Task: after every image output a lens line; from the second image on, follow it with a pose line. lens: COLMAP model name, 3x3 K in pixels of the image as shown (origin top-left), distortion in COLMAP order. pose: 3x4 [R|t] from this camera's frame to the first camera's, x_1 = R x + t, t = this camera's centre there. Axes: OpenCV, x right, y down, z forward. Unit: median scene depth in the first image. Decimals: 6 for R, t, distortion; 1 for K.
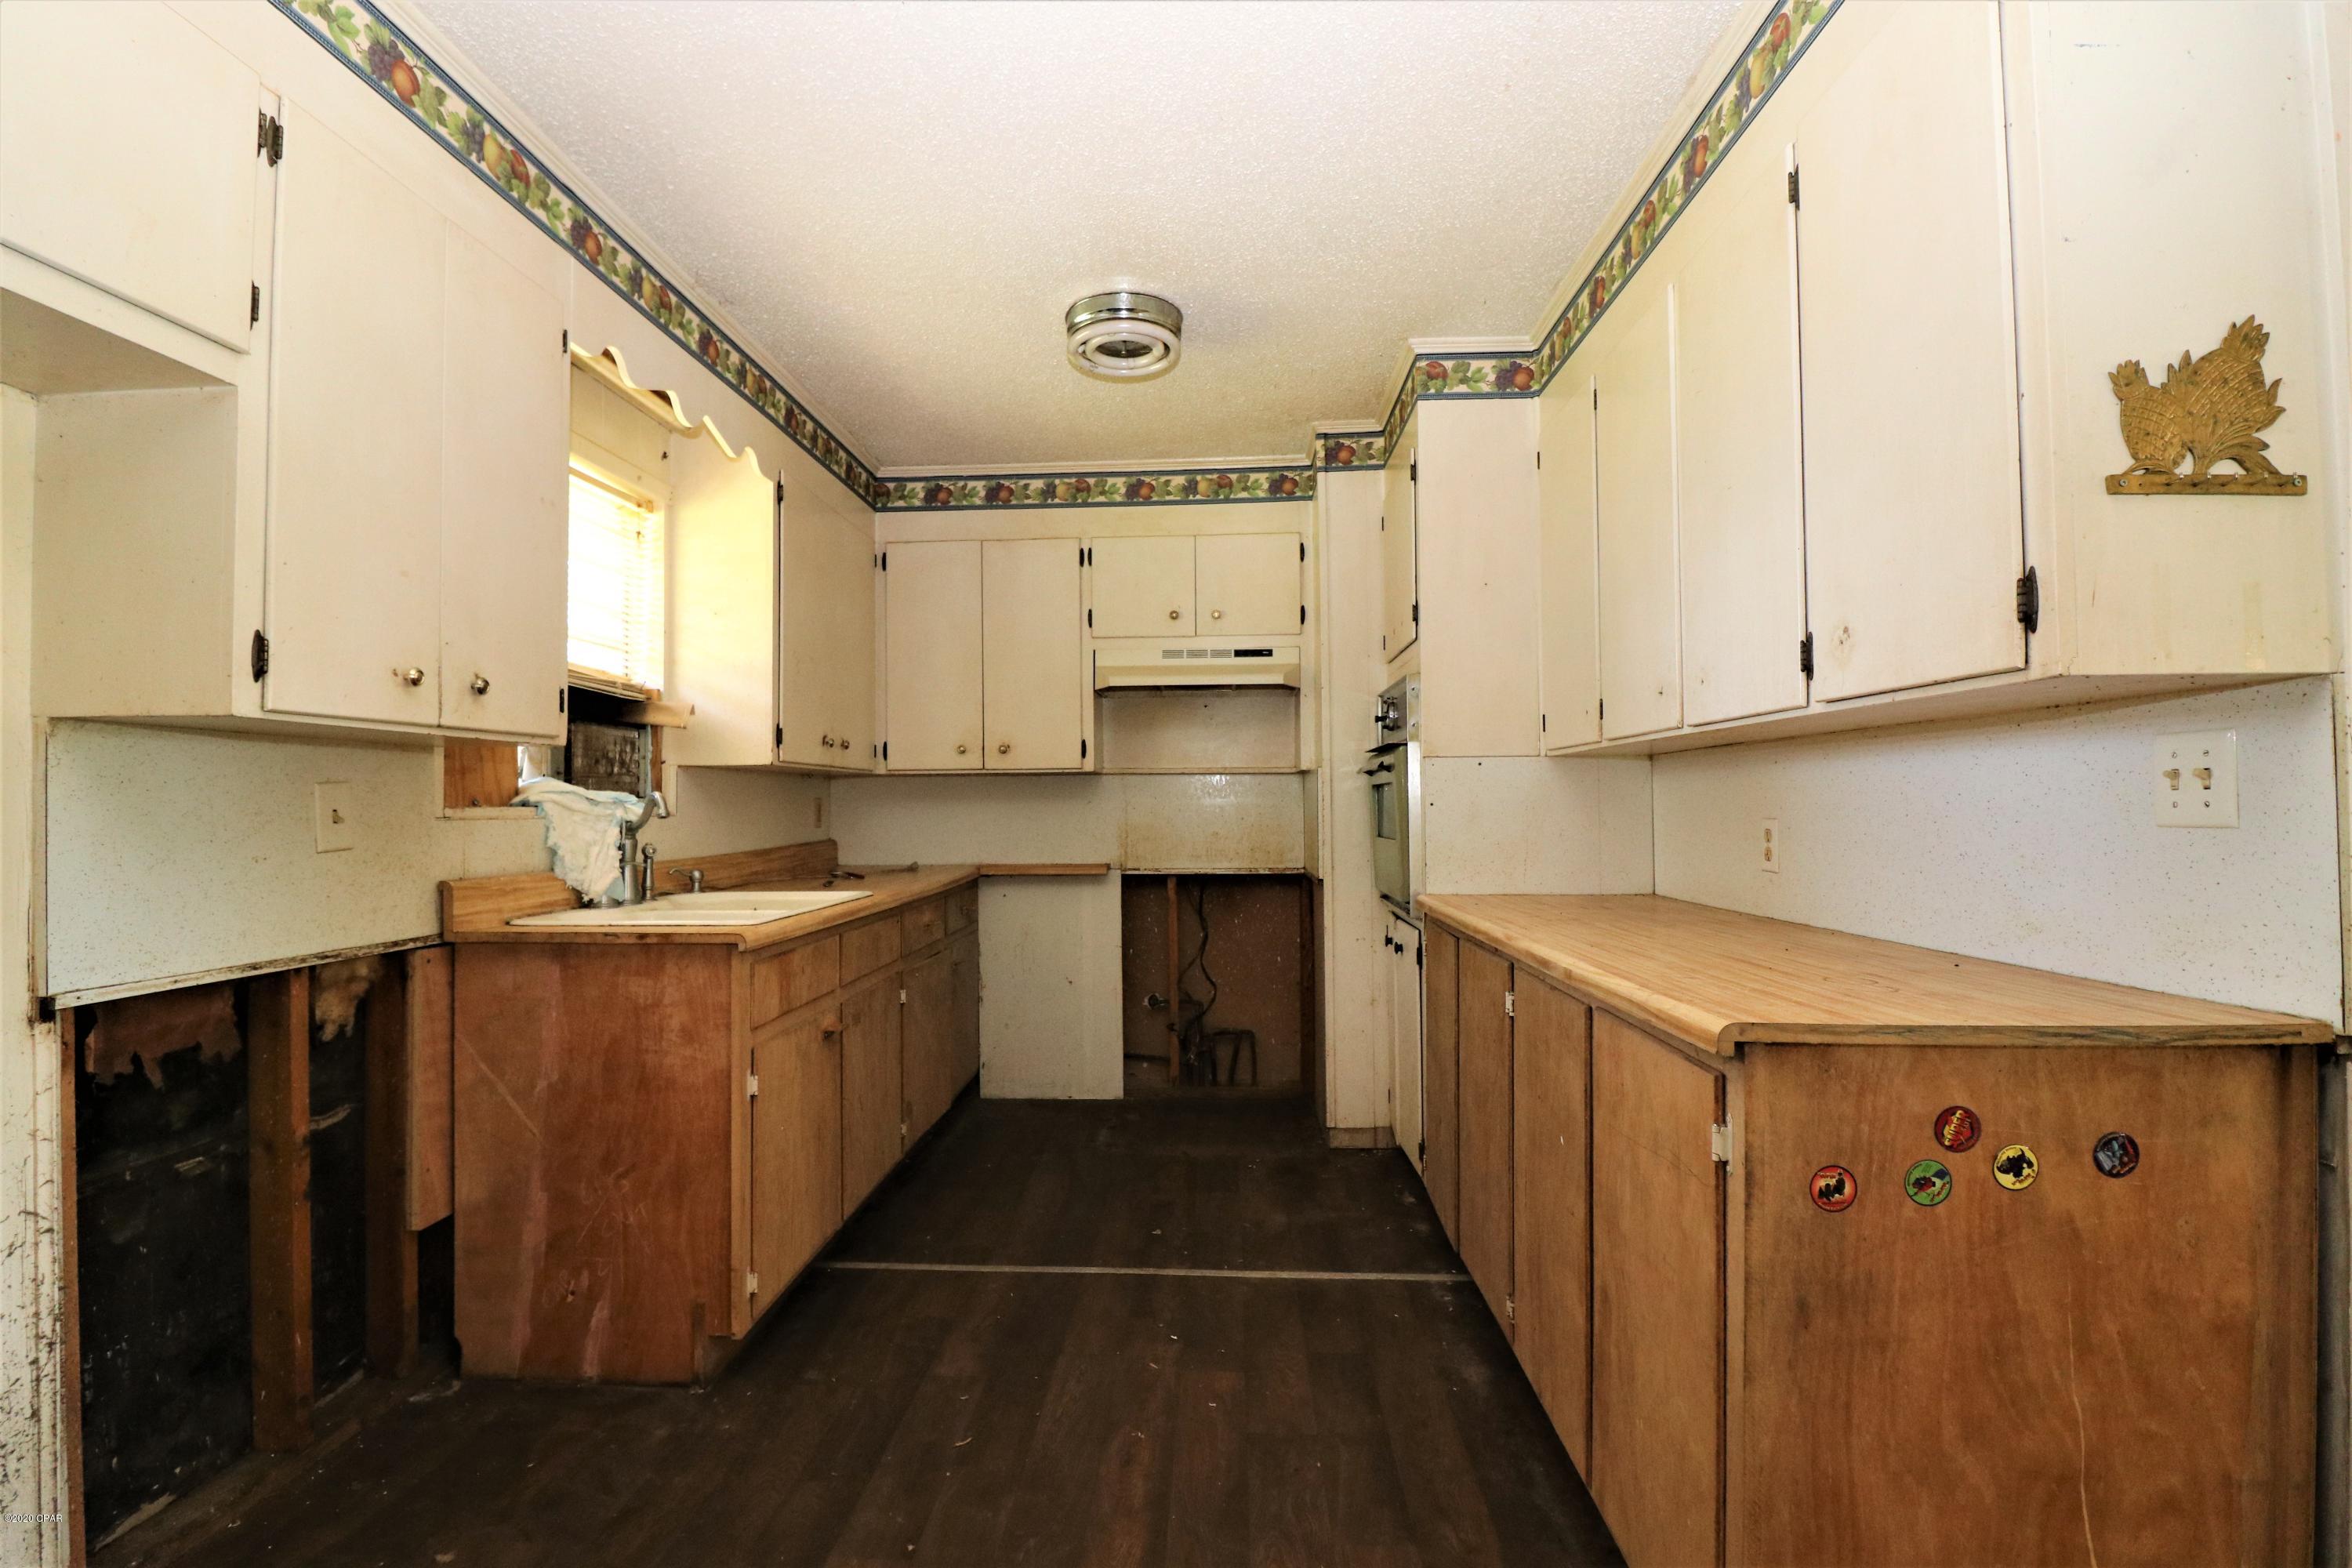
lens RADIAL K [[1092.0, 0, 1160.6], [0, 1092.0, 783.6], [0, 0, 1]] dist [-0.005000, -0.010478]
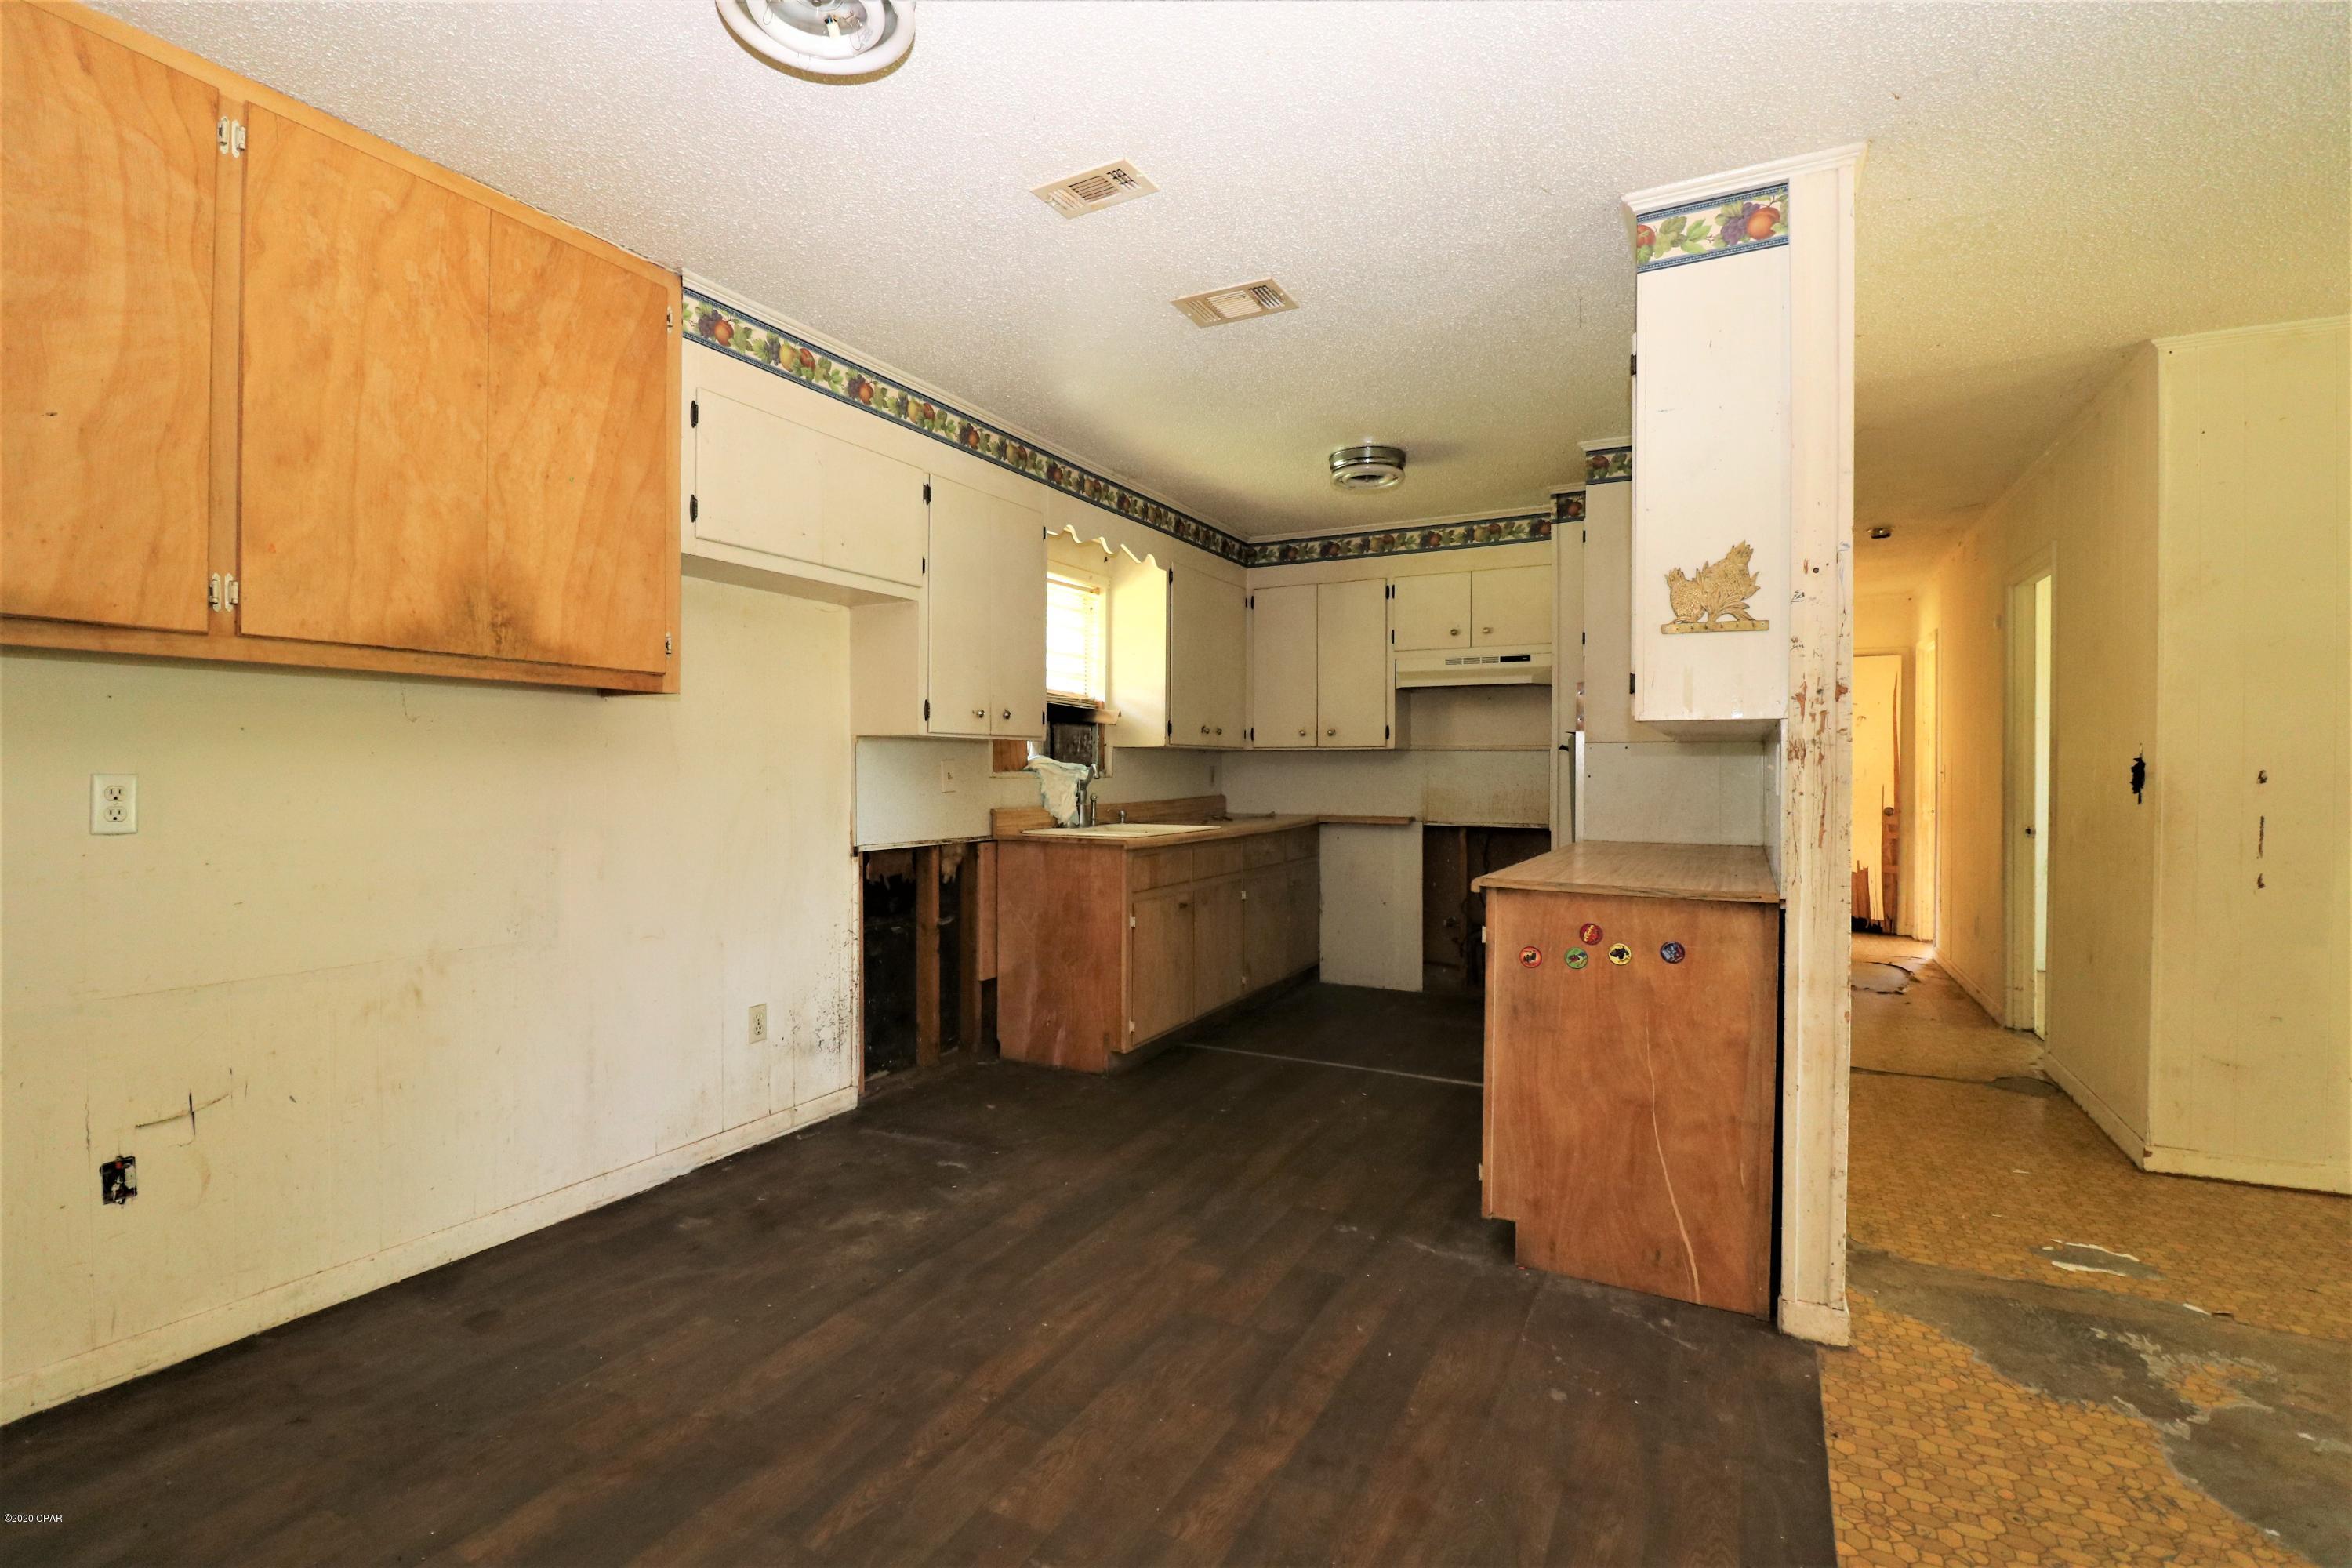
lens RADIAL K [[1092.0, 0, 1160.3], [0, 1092.0, 781.8], [0, 0, 1]] dist [-0.005000, -0.010478]
pose [[0.907883, 0.015183, -0.418949, 0.453894], [-0.001610, 0.999463, 0.032732, -0.025639], [0.419221, -0.029043, 0.907420, -0.680503]]
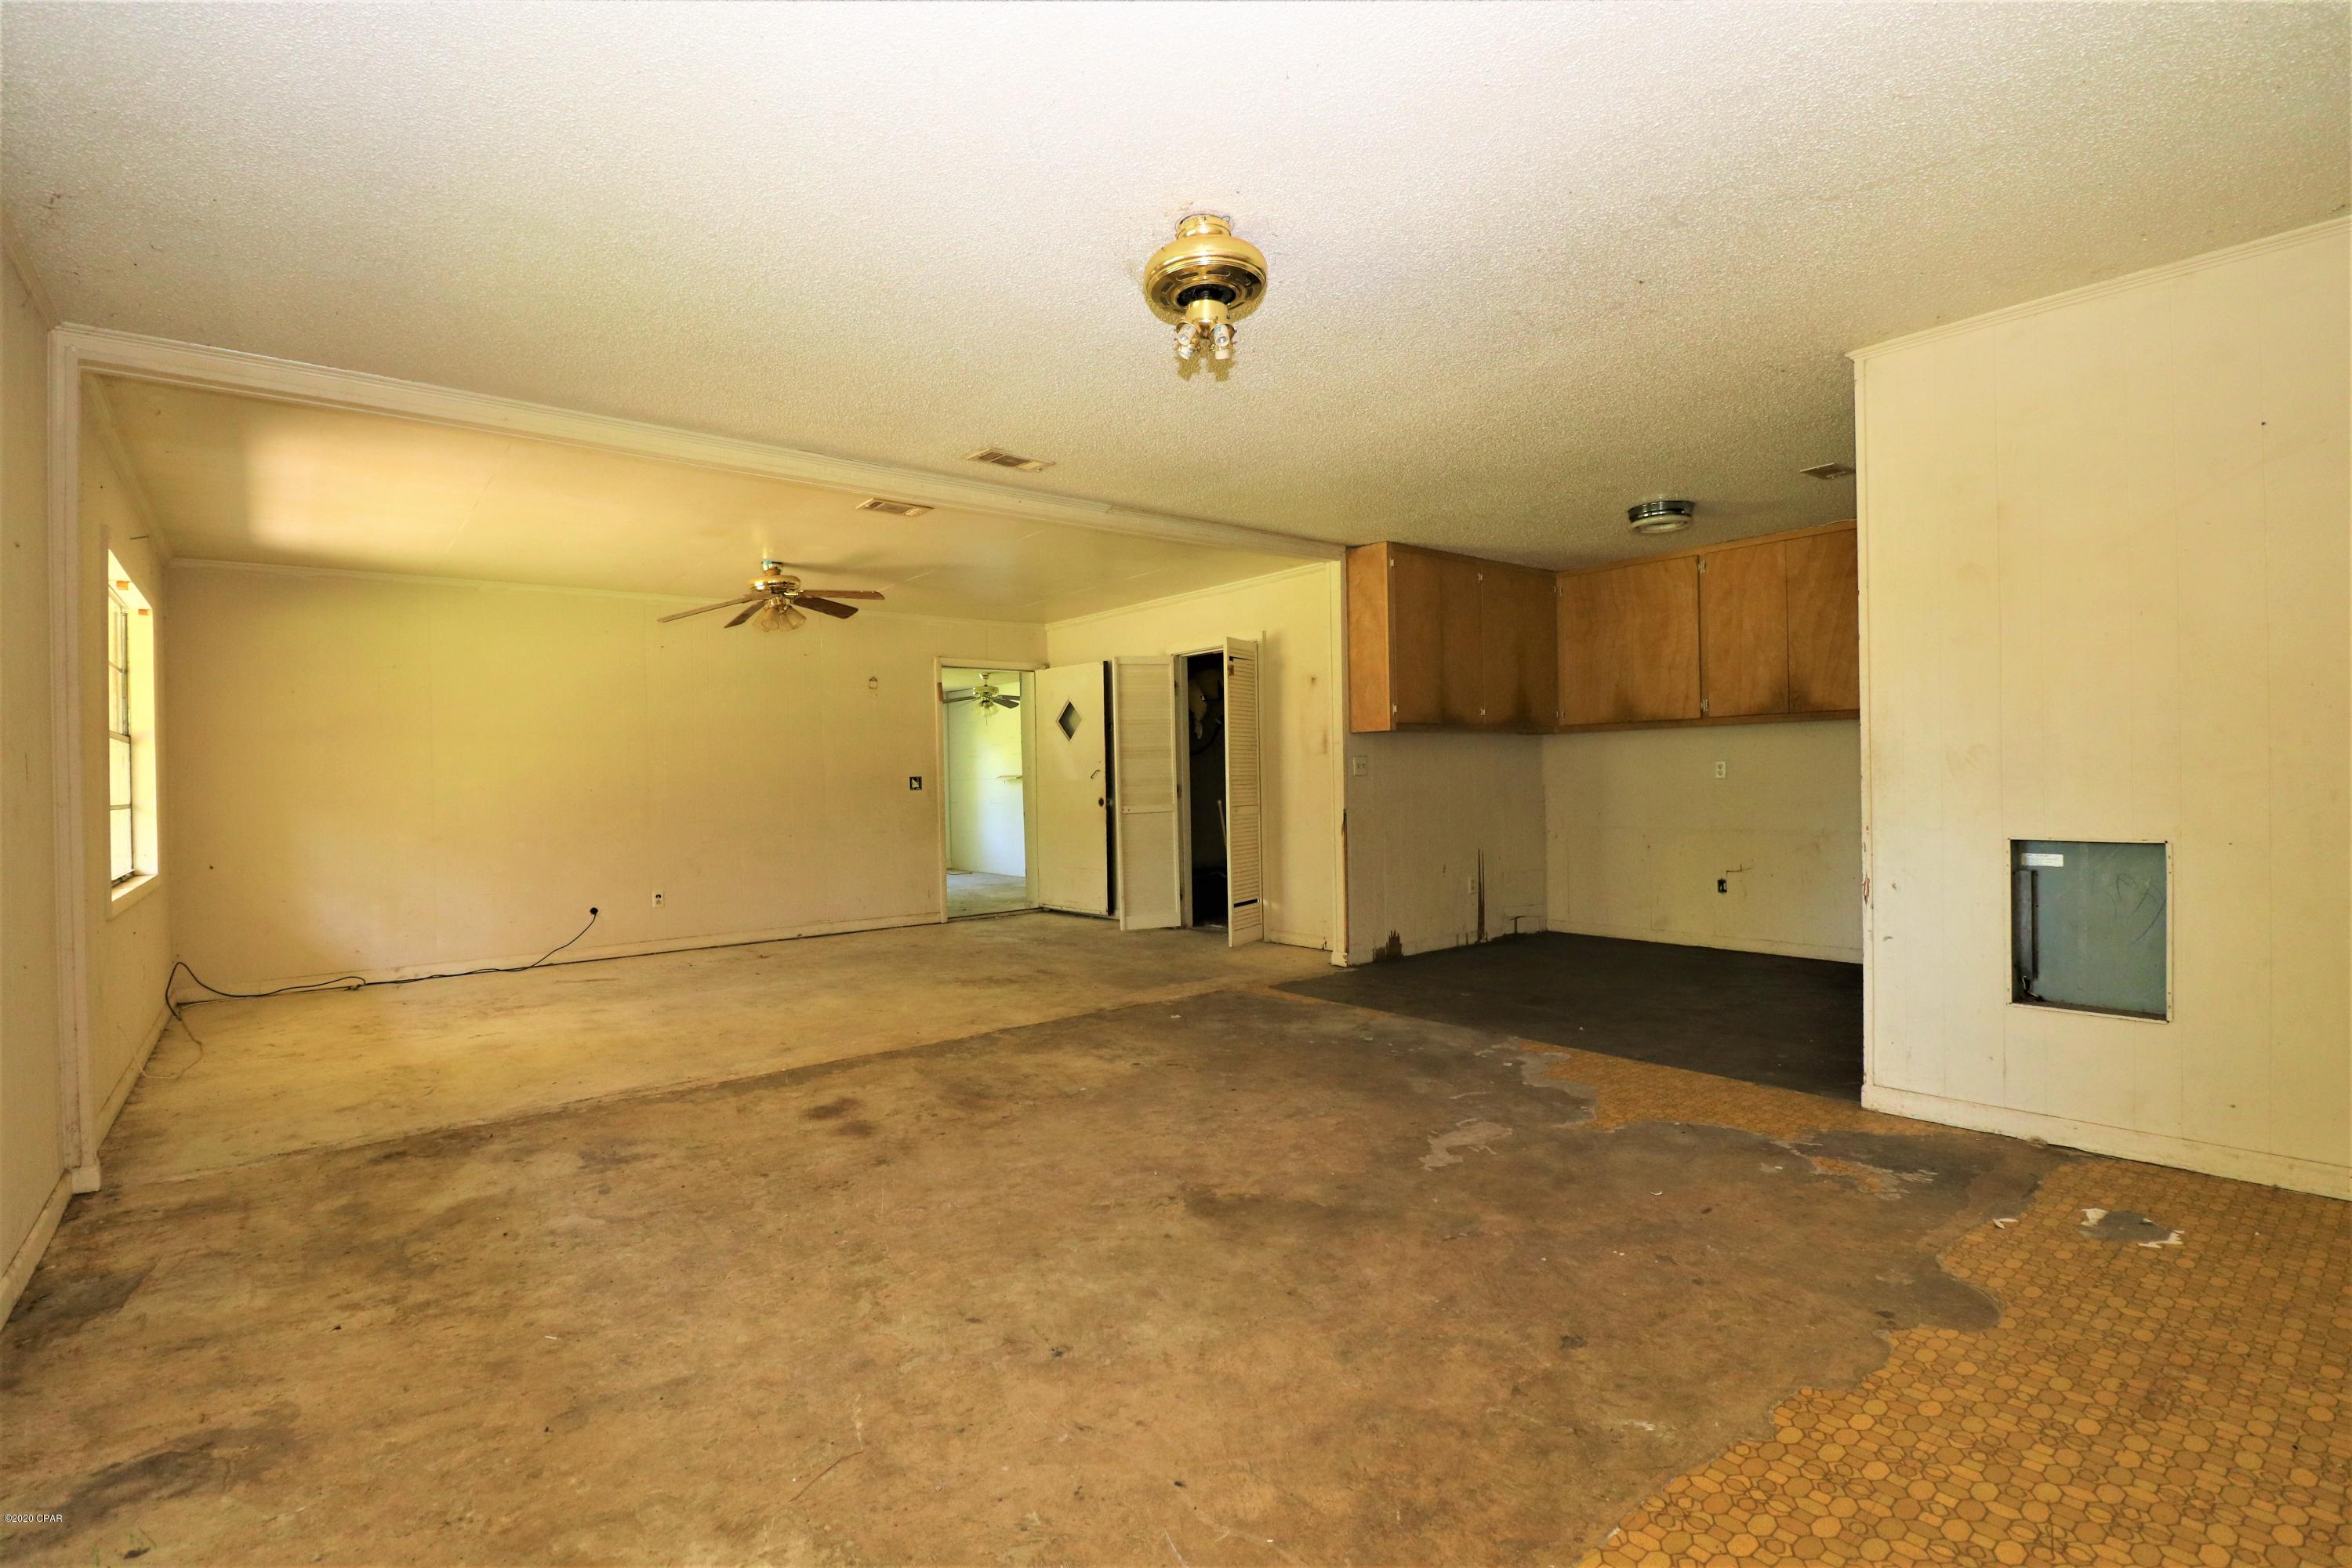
lens RADIAL K [[1092.0, 0, 1164.9], [0, 1092.0, 781.8], [0, 0, 1]] dist [-0.005000, -0.010478]
pose [[-0.739498, 0.022941, -0.672768, 2.437891], [0.037190, 0.999285, -0.006804, 0.022952], [0.672131, -0.030052, -0.739822, 0.982539]]
